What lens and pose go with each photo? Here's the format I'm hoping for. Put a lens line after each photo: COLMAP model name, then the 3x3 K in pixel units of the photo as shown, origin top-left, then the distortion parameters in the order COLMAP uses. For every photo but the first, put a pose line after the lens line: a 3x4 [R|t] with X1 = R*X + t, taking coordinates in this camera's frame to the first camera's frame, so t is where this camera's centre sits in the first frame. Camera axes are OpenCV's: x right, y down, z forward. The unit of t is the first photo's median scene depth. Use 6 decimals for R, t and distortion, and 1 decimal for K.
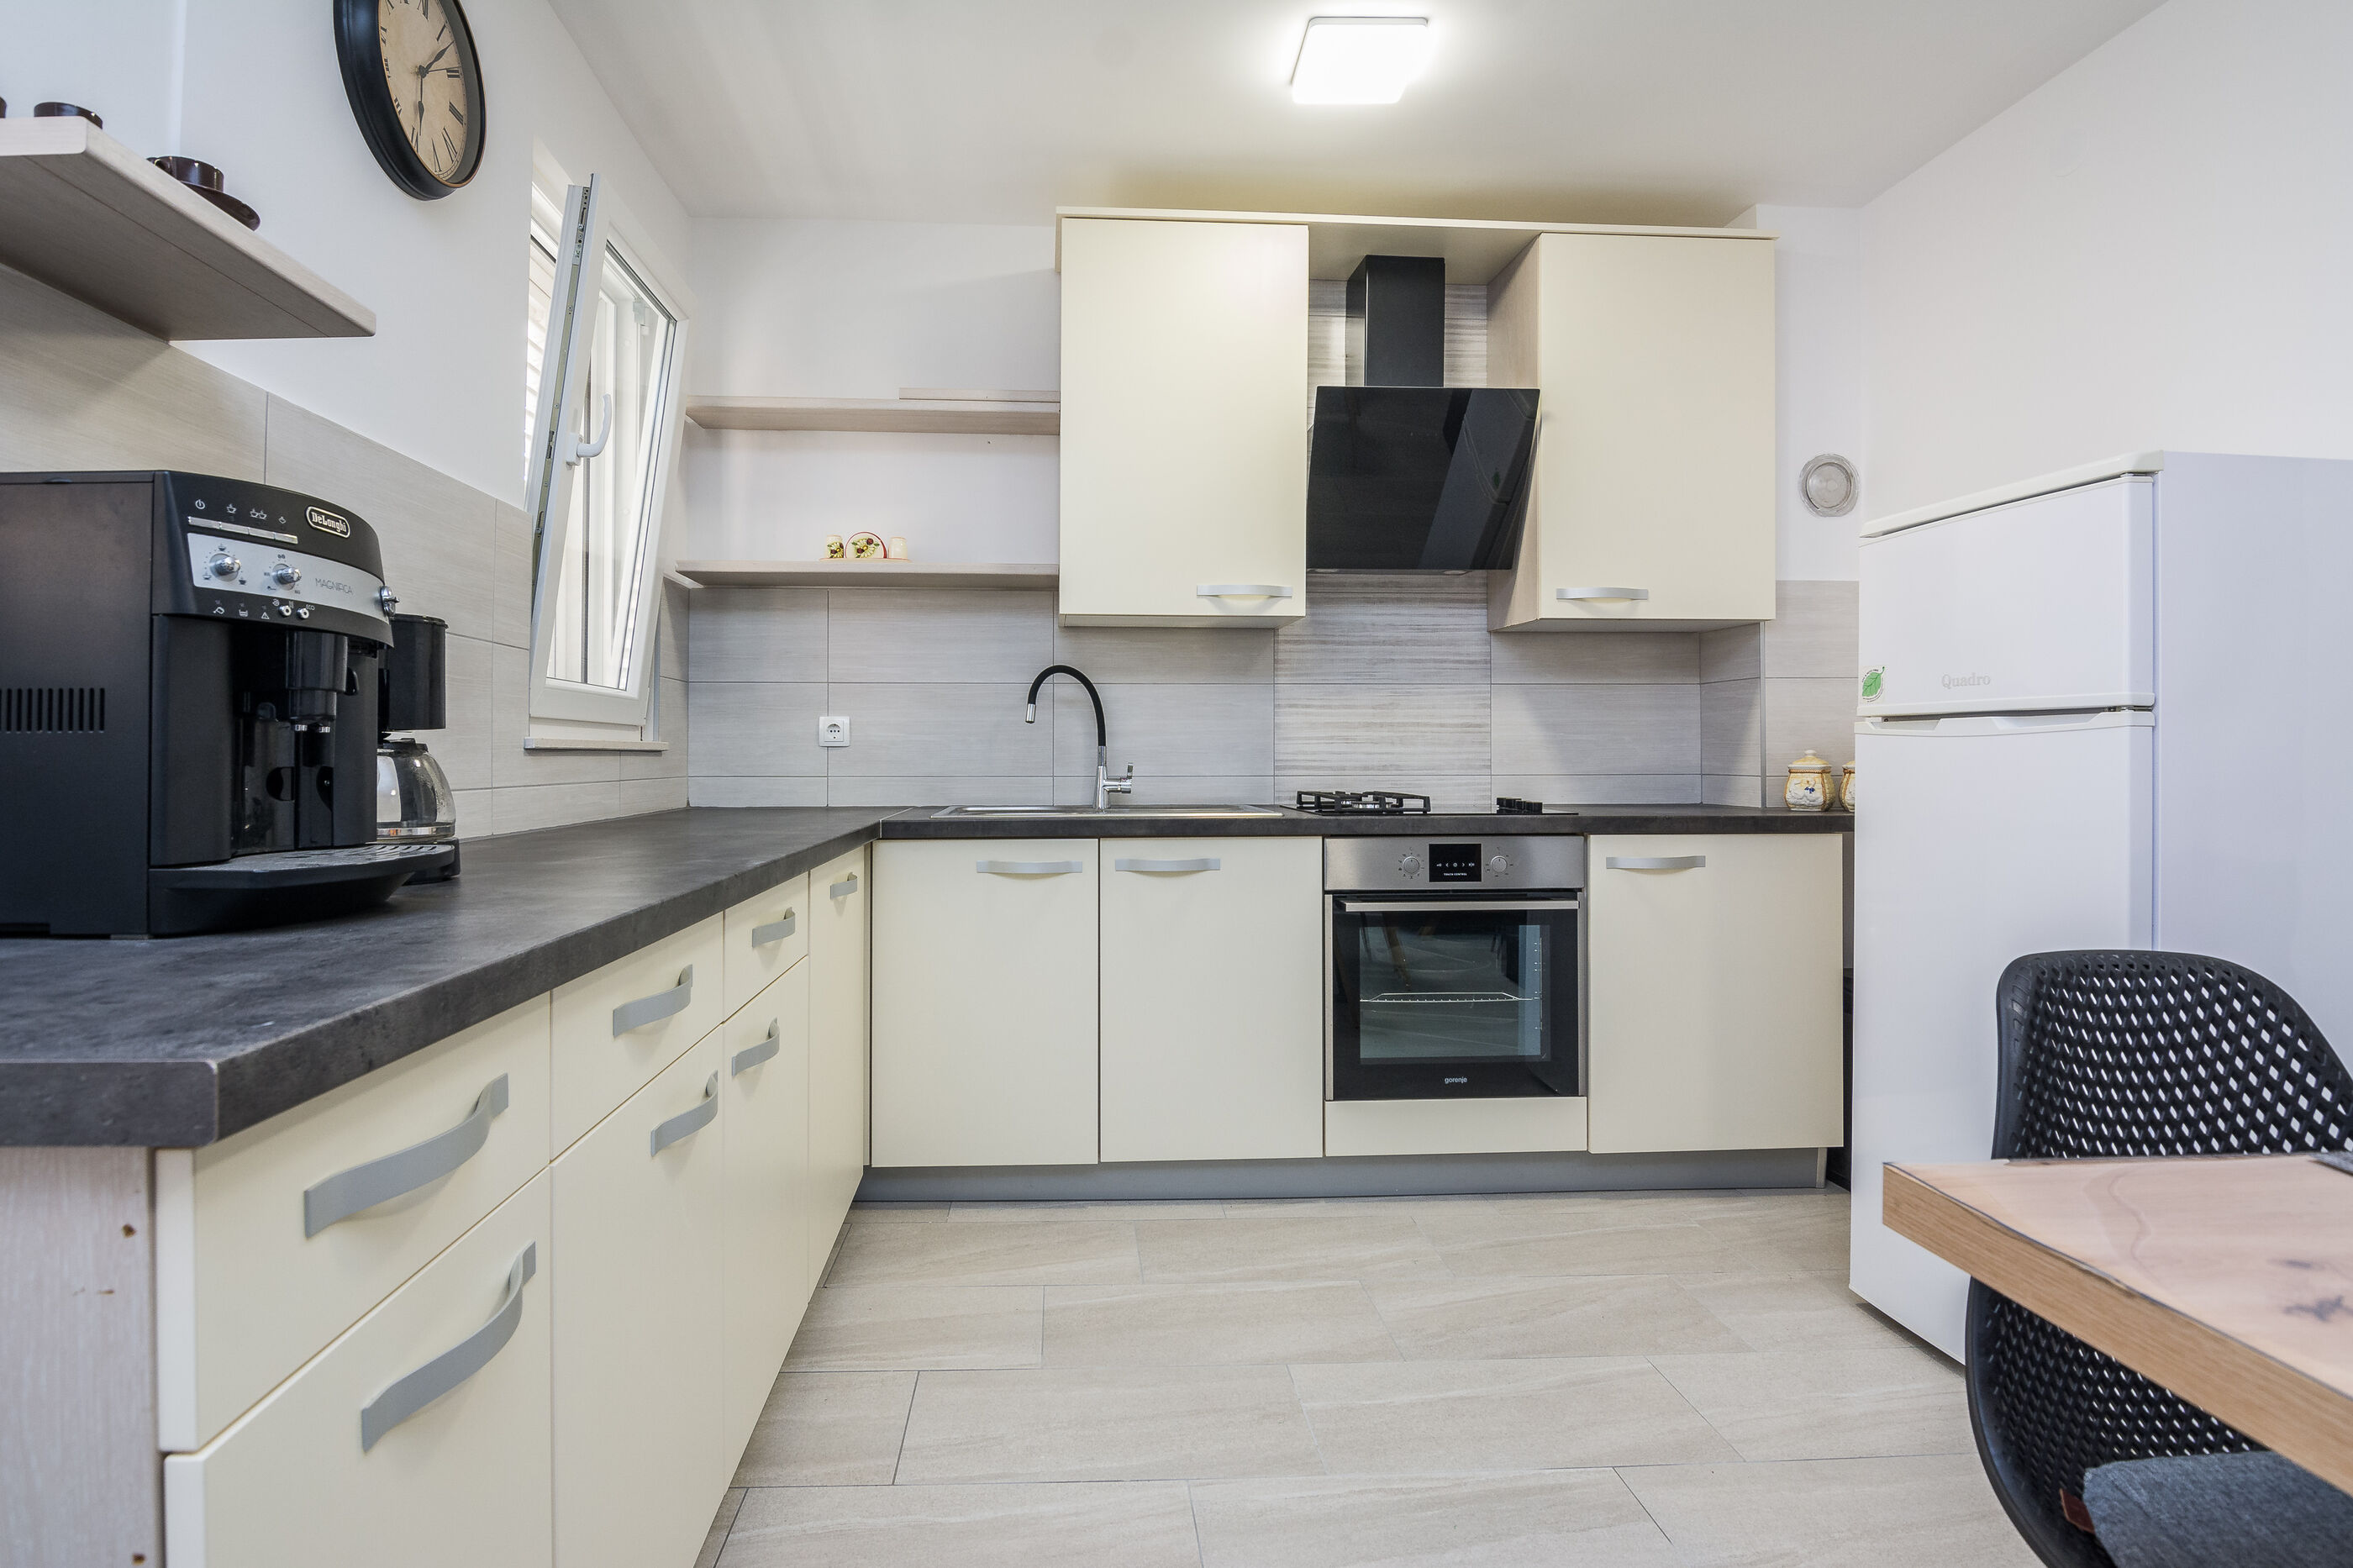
lens RADIAL K [[1116.6, 0, 1172.9], [0, 1116.6, 740.1], [0, 0, 1]] dist [-0.002519, -0.000517]
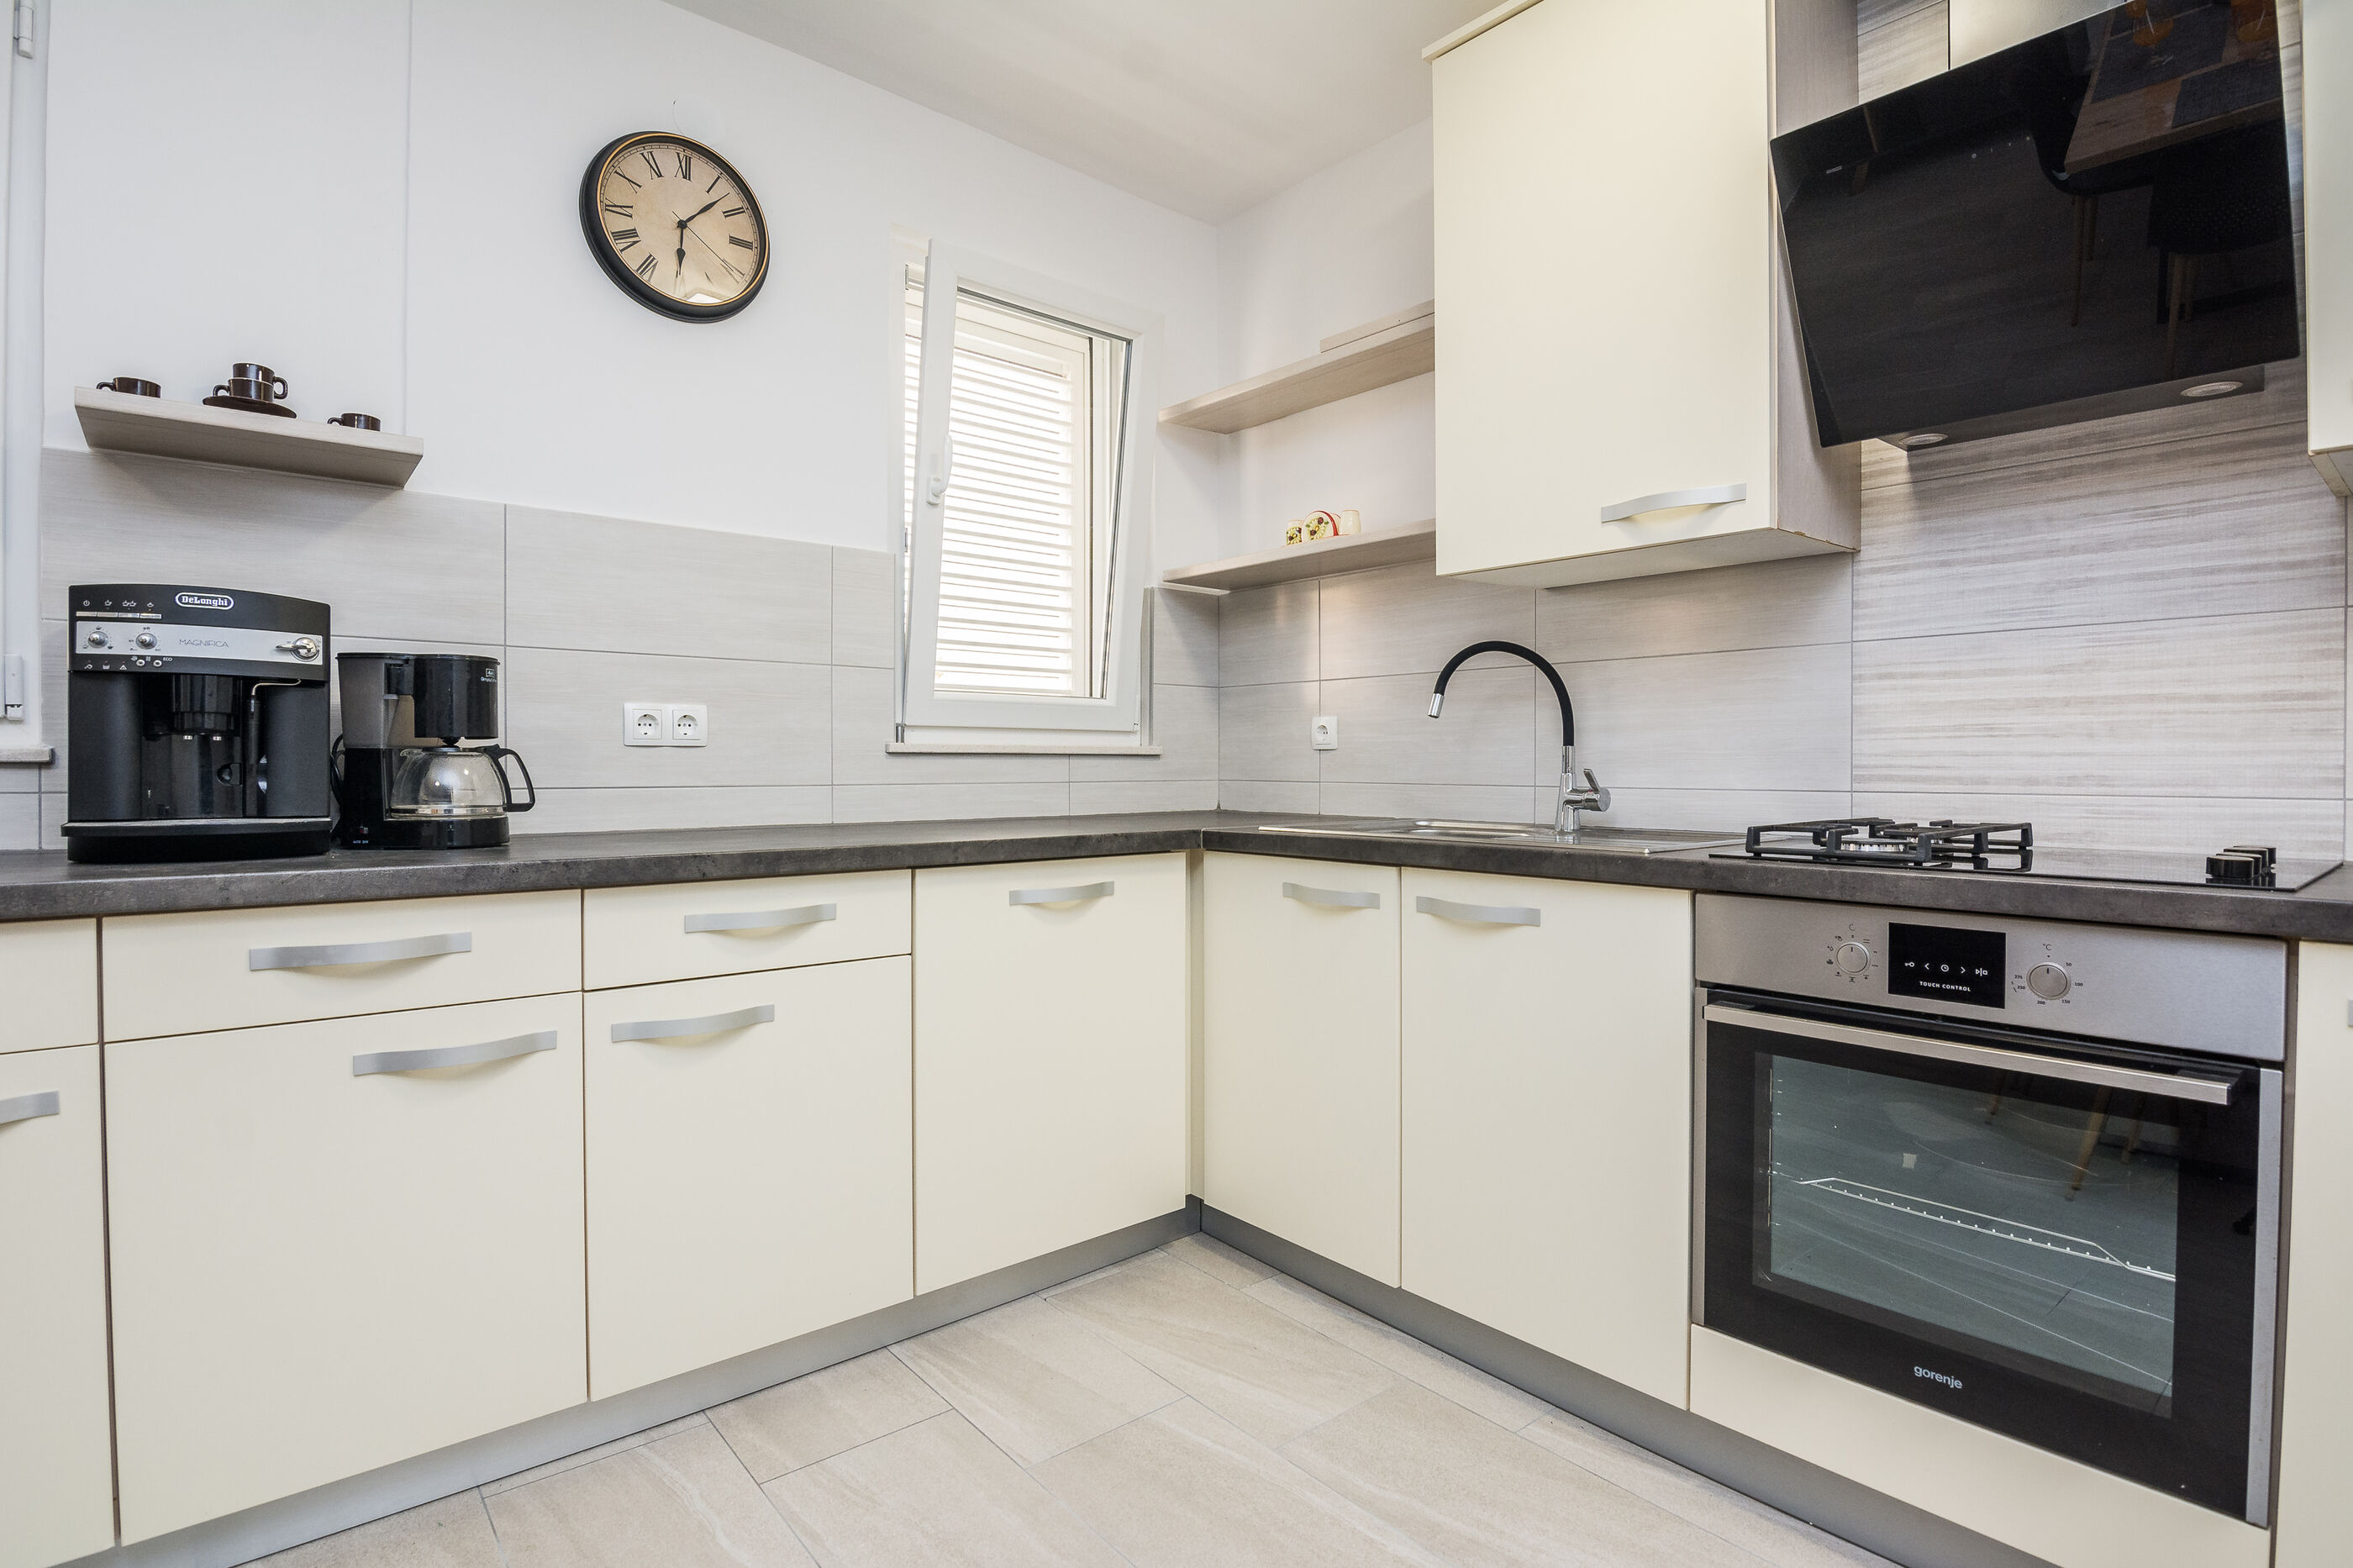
lens RADIAL K [[1156.4, 0, 1196.4], [0, 1156.4, 772.4], [0, 0, 1]] dist [-0.003588, -0.011915]
pose [[0.609720, 0.007872, -0.792577, 0.462726], [0.010083, 0.999793, 0.017687, 0.008115], [0.792552, -0.018776, 0.609515, 0.400180]]
